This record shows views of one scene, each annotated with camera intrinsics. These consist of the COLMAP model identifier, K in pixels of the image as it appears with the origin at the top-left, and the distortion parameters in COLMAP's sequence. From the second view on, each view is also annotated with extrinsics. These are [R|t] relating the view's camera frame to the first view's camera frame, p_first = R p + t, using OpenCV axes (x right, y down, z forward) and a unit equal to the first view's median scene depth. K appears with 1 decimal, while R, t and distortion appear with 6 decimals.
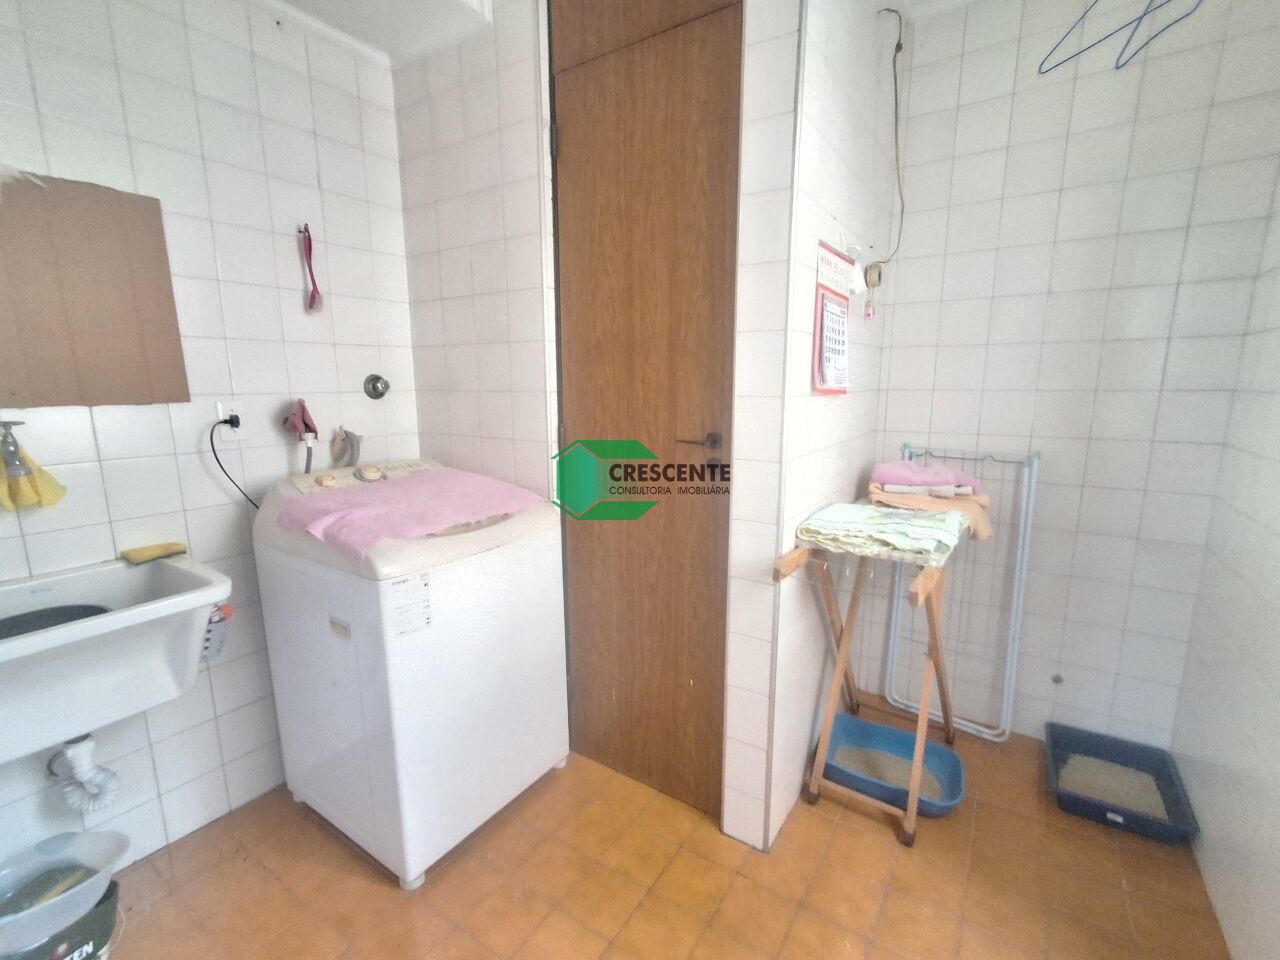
lens RADIAL K [[577.4, 0, 640.0], [0, 577.4, 480.0], [0, 0, 1]] dist [-0.002388, -0.001100]
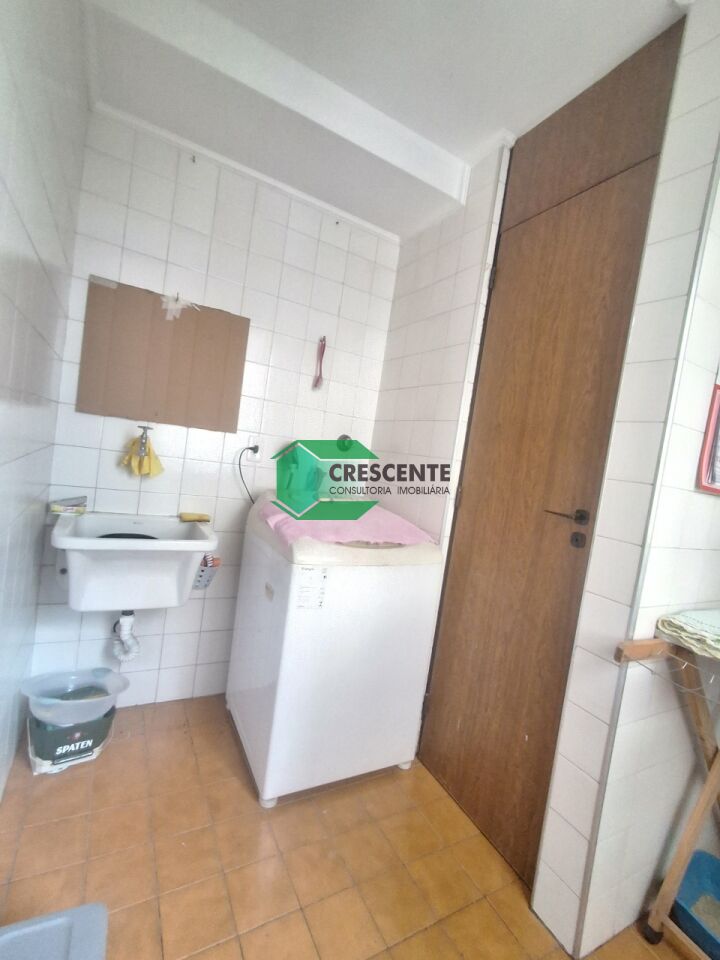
lens RADIAL K [[435.5, 0, 360.1], [0, 435.5, 474.9], [0, 0, 1]] dist [-0.014383, 0.014122]
pose [[0.879041, 0.149509, -0.452696, 0.116303], [-0.220214, 0.969520, -0.107411, 0.035598], [0.422839, 0.194109, 0.885172, 0.069623]]
